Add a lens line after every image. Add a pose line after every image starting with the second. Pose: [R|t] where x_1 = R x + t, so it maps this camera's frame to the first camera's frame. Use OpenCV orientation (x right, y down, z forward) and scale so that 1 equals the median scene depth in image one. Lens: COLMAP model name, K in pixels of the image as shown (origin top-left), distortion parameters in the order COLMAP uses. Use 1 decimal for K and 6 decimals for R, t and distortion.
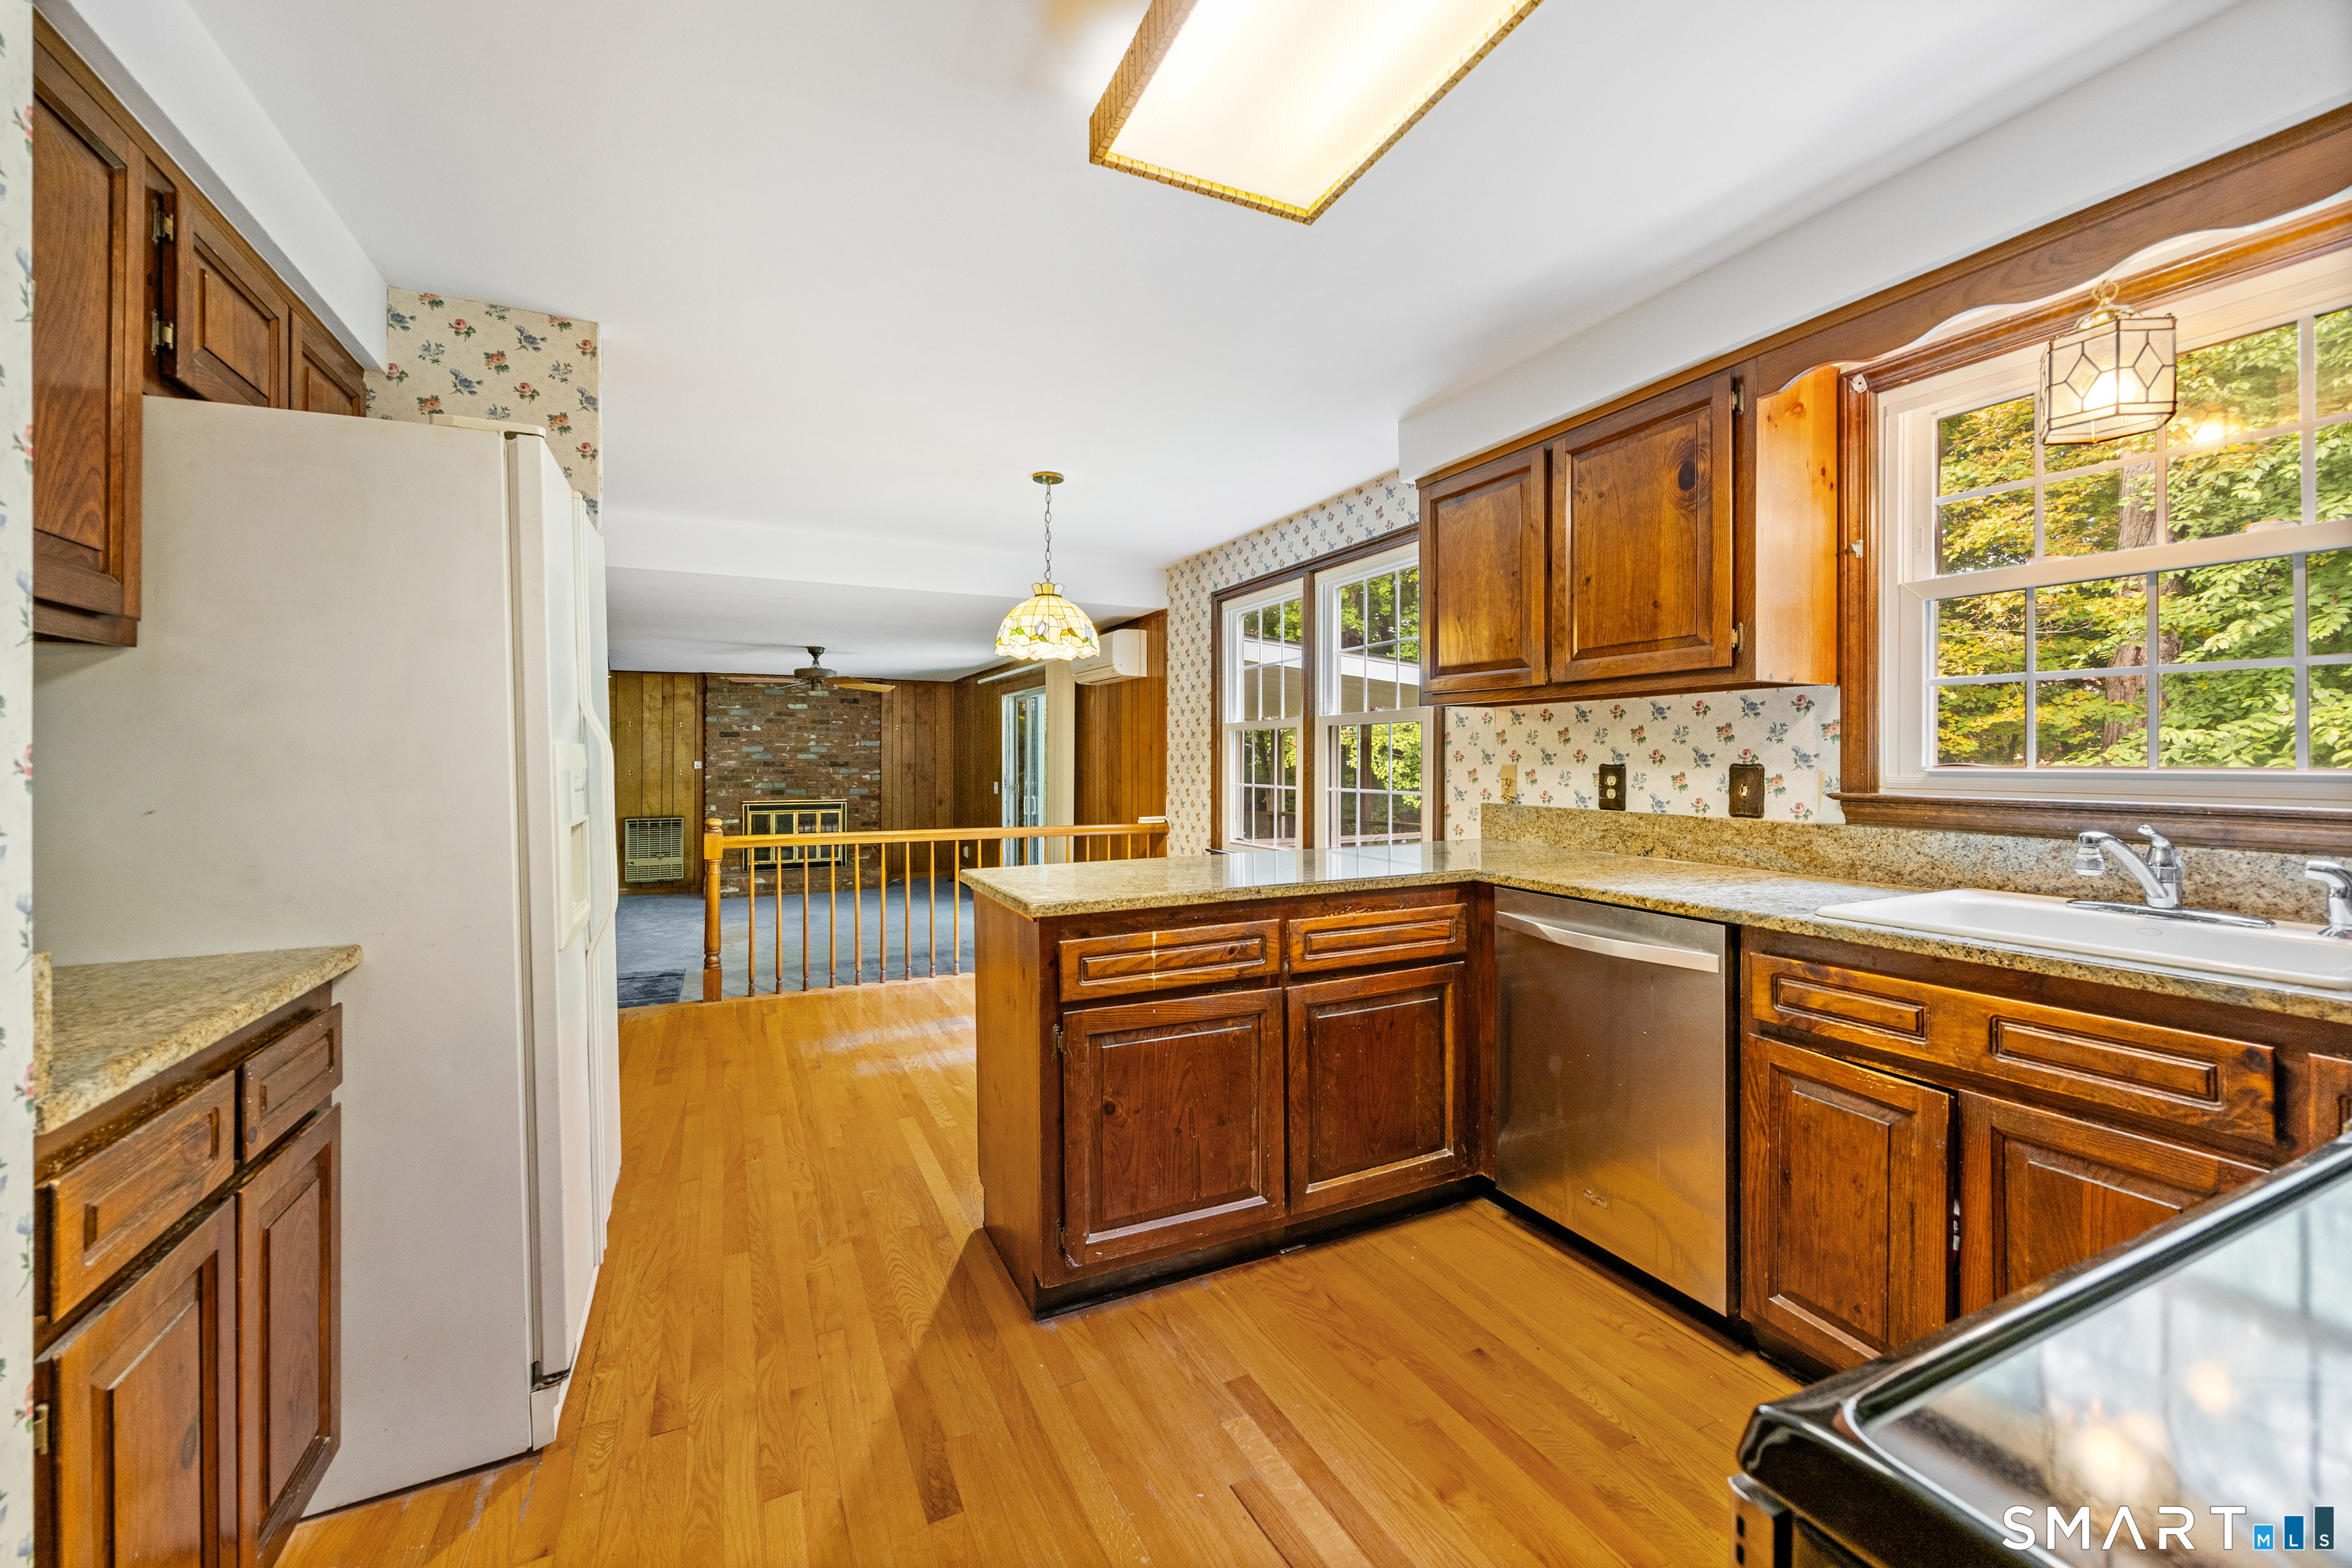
lens RADIAL K [[933.1, 0, 1194.3], [0, 933.1, 748.5], [0, 0, 1]] dist [0.000954, 0.000185]
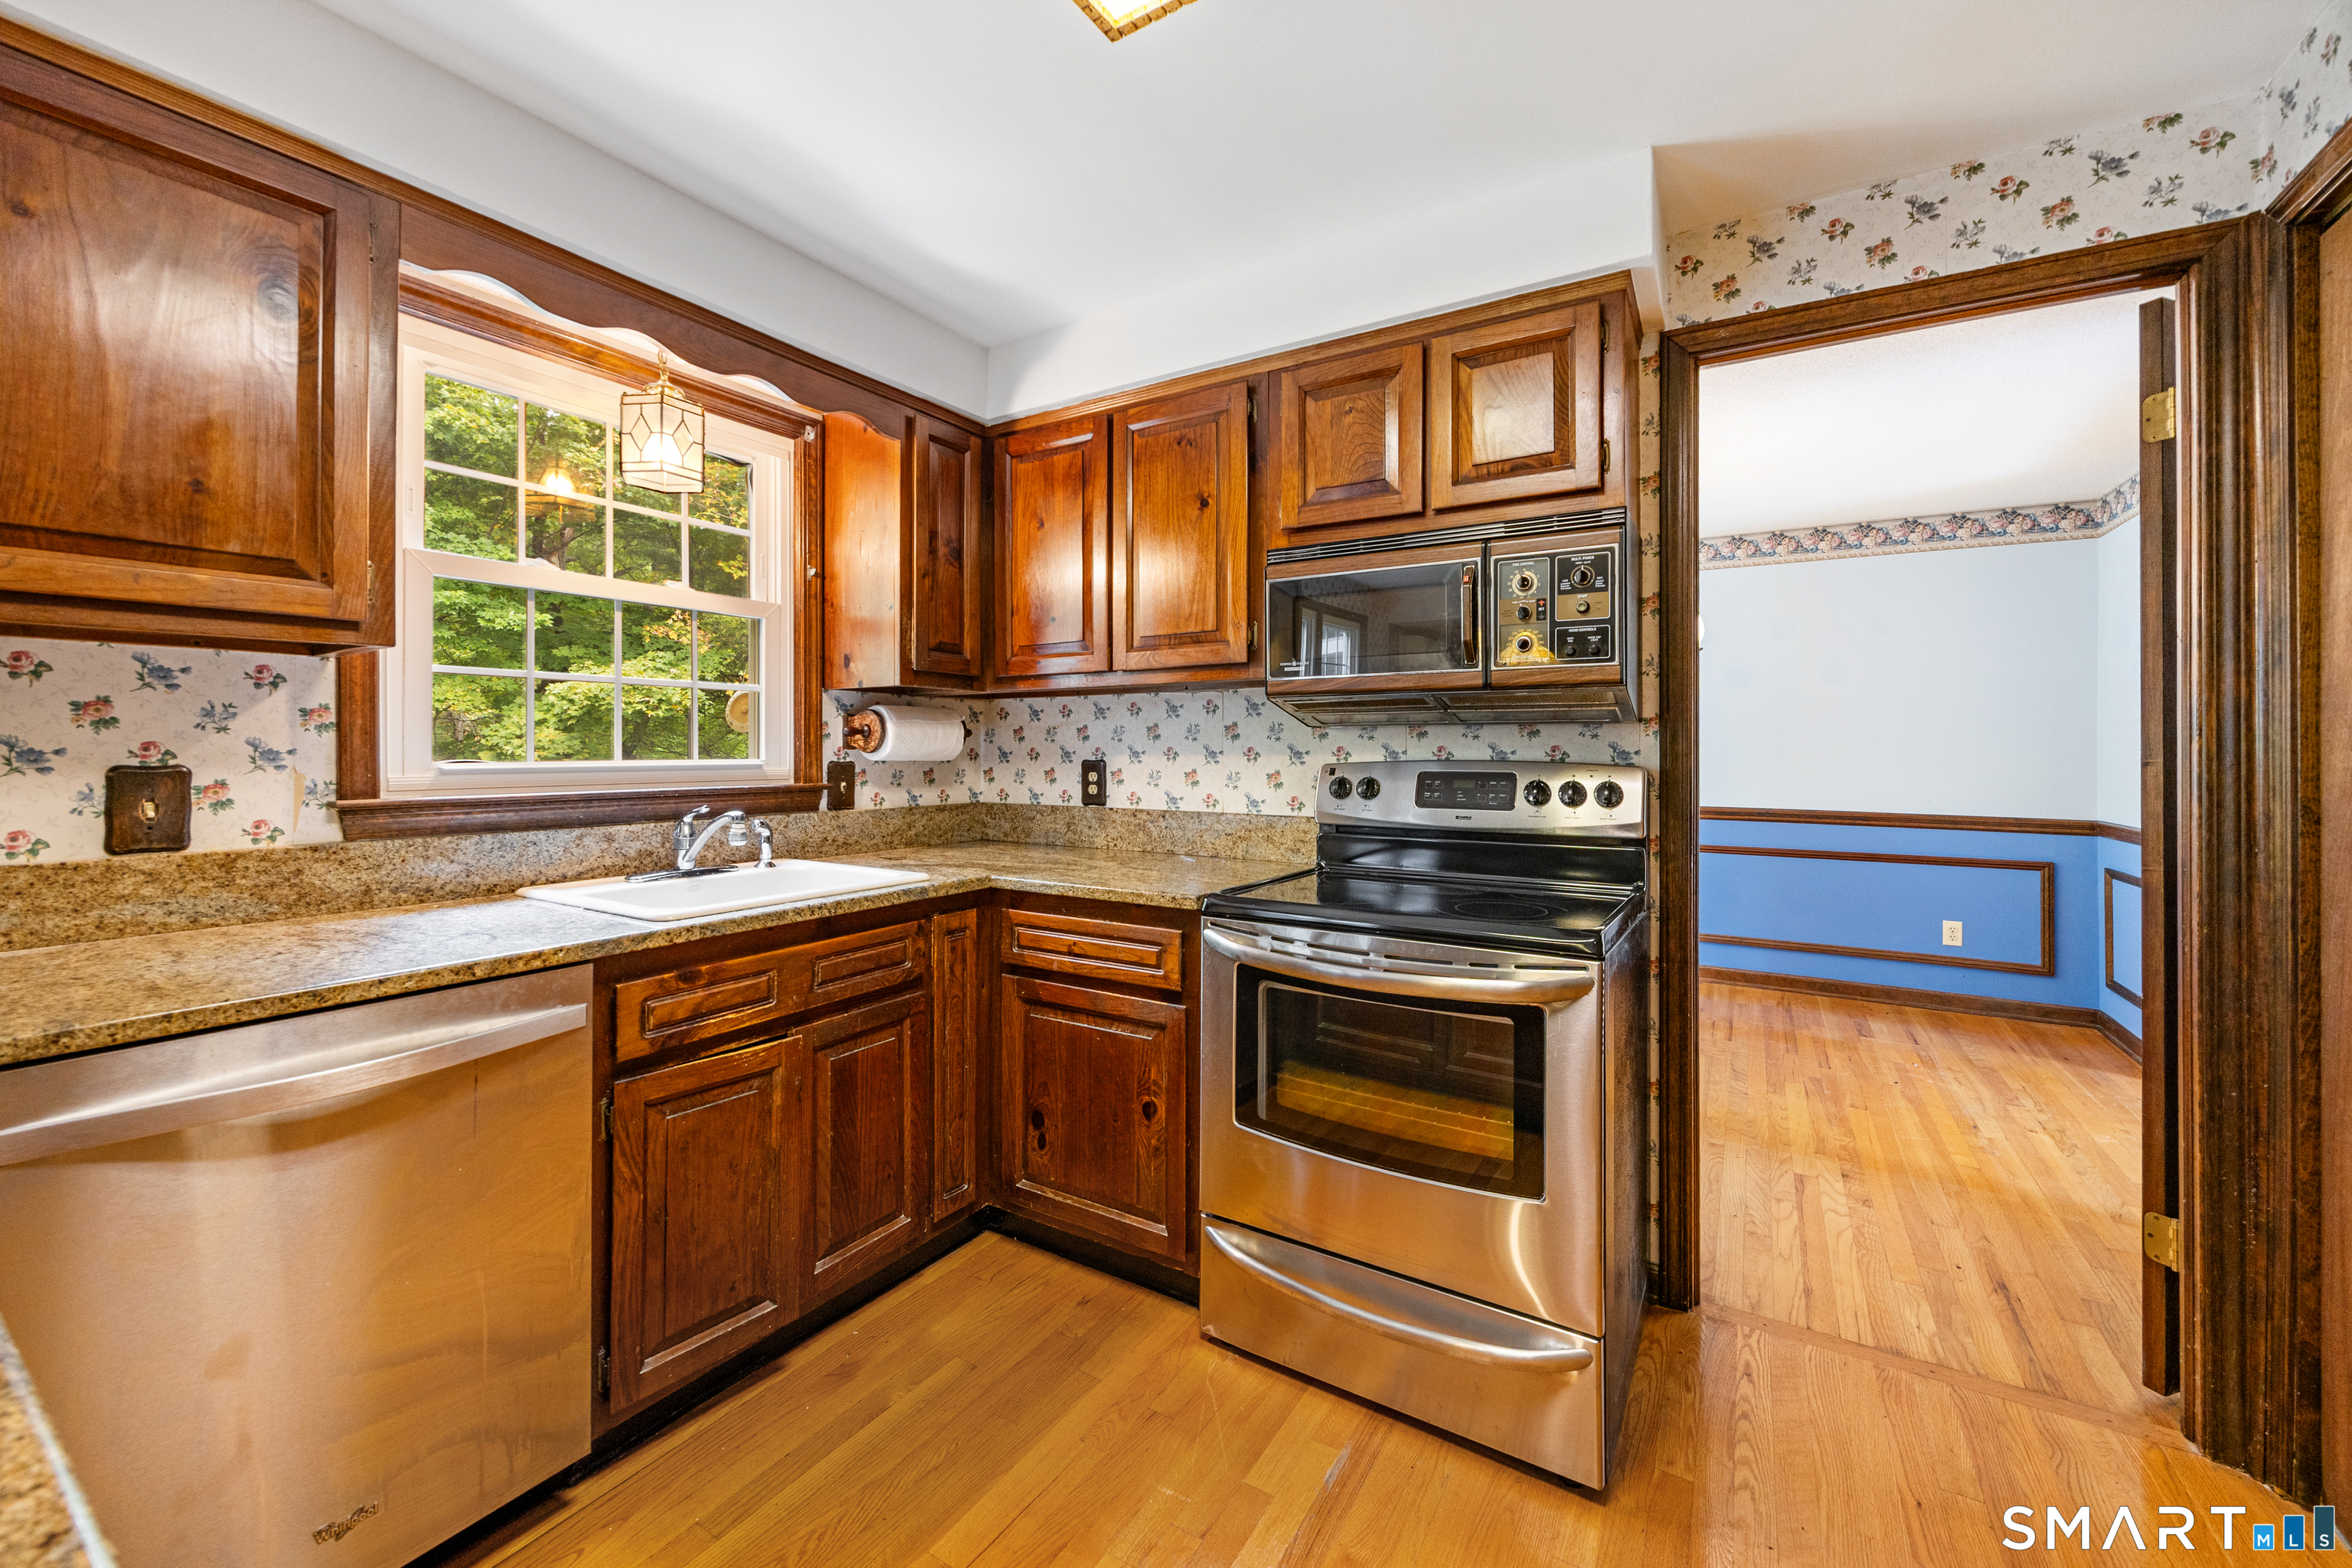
lens RADIAL K [[933.1, 0, 1177.2], [0, 933.1, 742.9], [0, 0, 1]] dist [0.000954, 0.000185]
pose [[-0.513021, 0.008297, 0.858336, -0.301323], [-0.006065, 0.999893, -0.013290, 0.006155], [-0.858355, -0.012024, -0.512916, 0.777856]]
